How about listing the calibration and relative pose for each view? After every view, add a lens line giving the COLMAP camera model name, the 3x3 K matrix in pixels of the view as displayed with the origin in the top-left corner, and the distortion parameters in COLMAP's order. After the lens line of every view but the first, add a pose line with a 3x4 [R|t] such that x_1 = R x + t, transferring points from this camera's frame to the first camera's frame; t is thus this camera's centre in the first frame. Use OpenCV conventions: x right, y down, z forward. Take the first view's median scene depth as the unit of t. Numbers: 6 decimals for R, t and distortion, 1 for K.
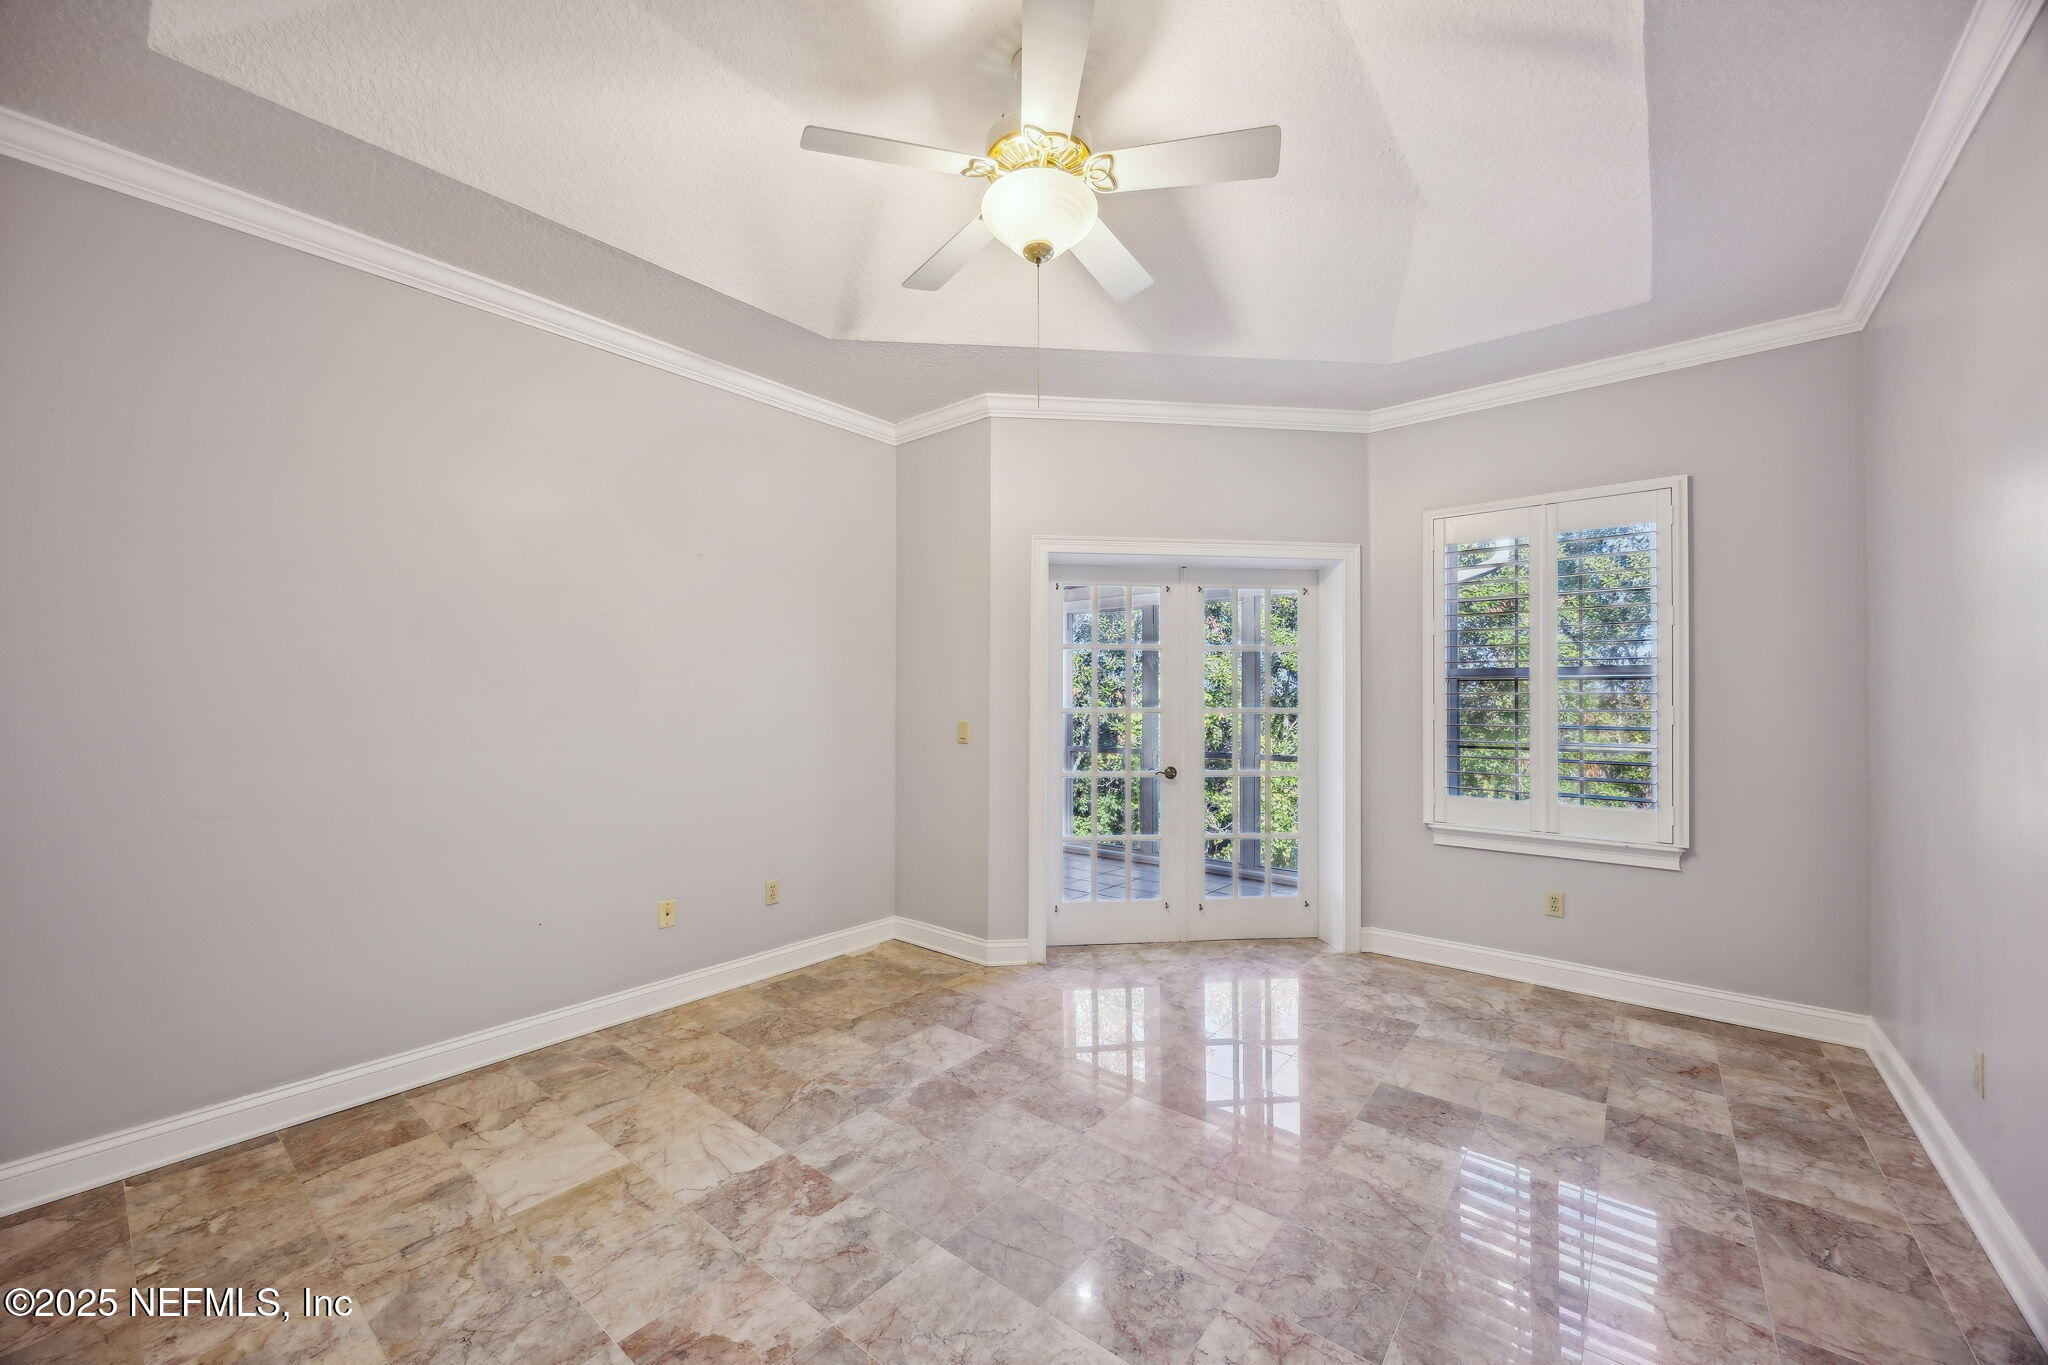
lens RADIAL K [[781.9, 0, 1016.1], [0, 781.9, 696.9], [0, 0, 1]] dist [-0.001250, 0.000149]
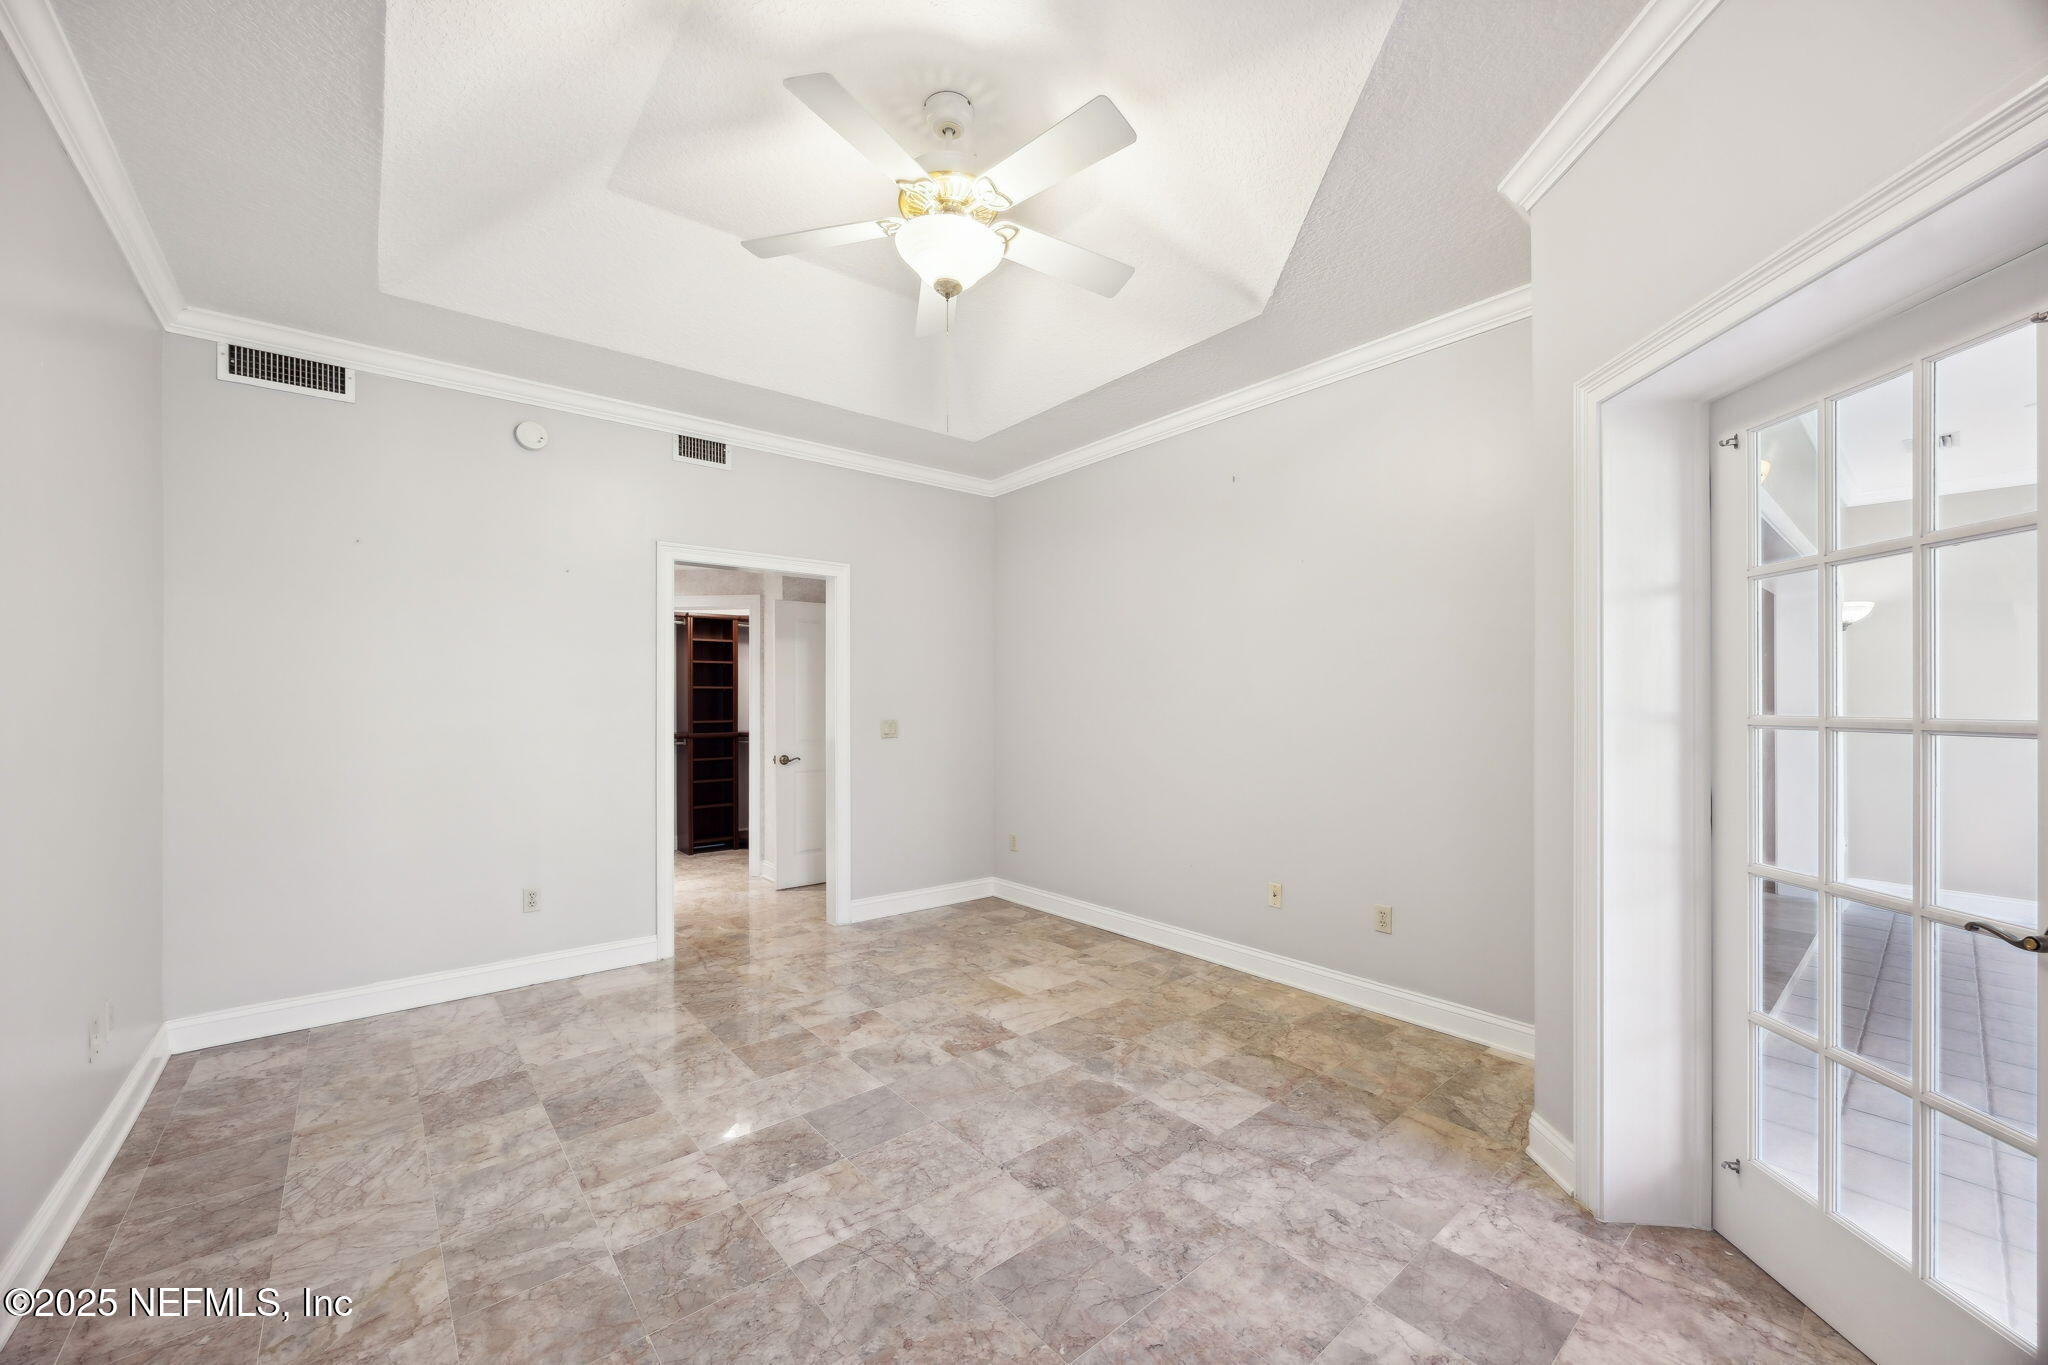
lens RADIAL K [[781.9, 0, 1011.0], [0, 781.9, 697.5], [0, 0, 1]] dist [-0.001250, 0.000149]
pose [[-0.191935, -0.007778, -0.981377, 0.855732], [0.006746, 0.999935, -0.009245, 0.008892], [0.981384, -0.008395, -0.191870, 1.026533]]
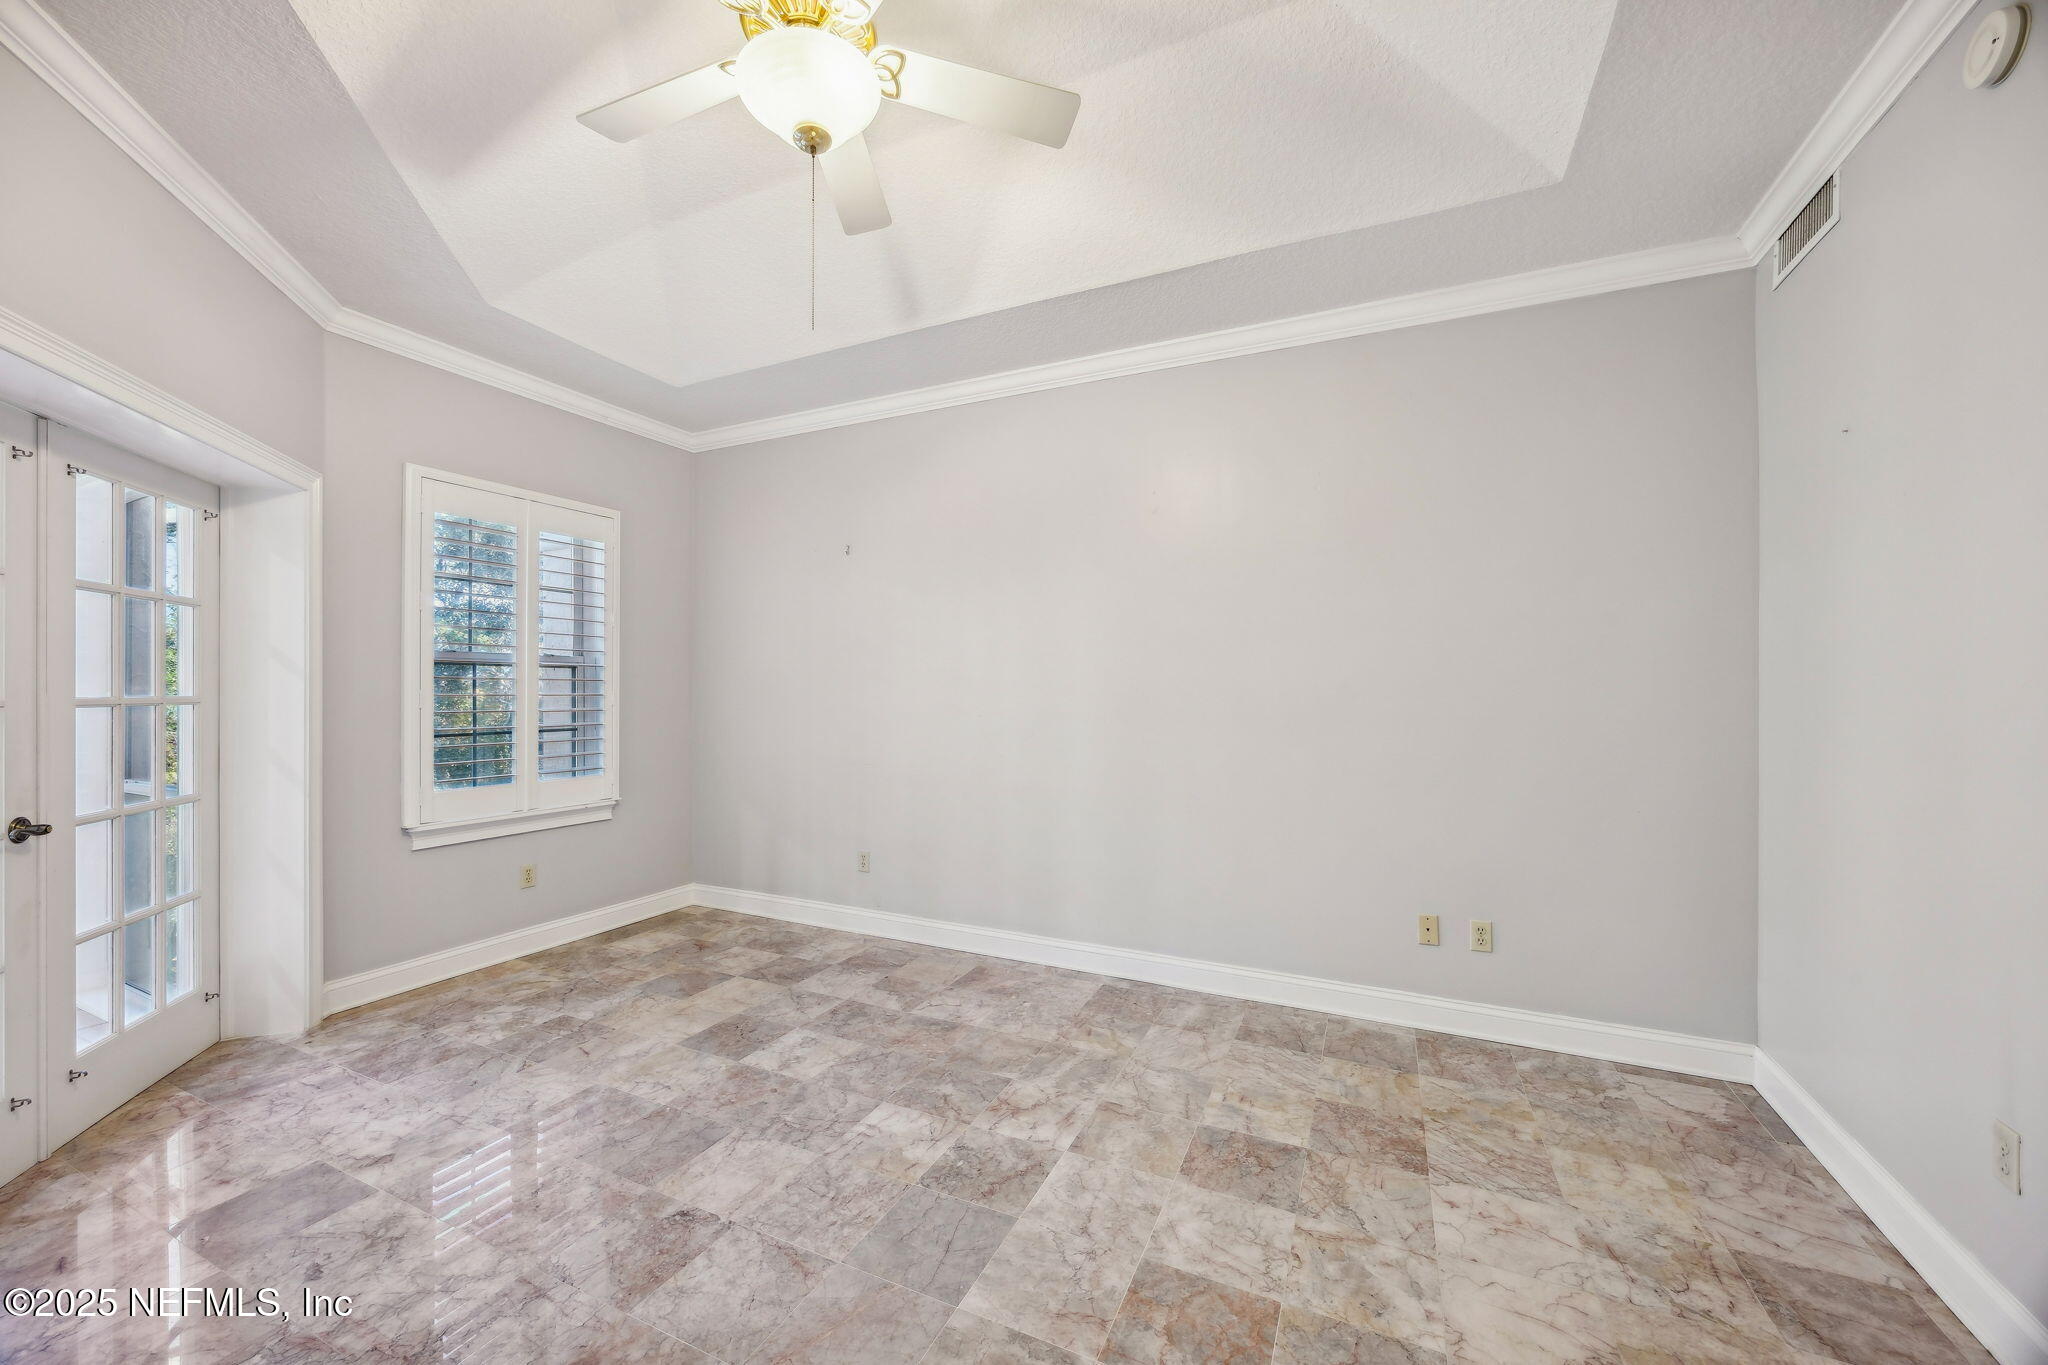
lens RADIAL K [[781.9, 0, 1023.4], [0, 781.9, 685.5], [0, 0, 1]] dist [-0.001250, 0.000149]
pose [[-0.248213, 0.003104, 0.968701, -0.660661], [-0.008029, 0.999954, -0.005262, 0.006705], [-0.968672, -0.009084, -0.248176, 0.786049]]
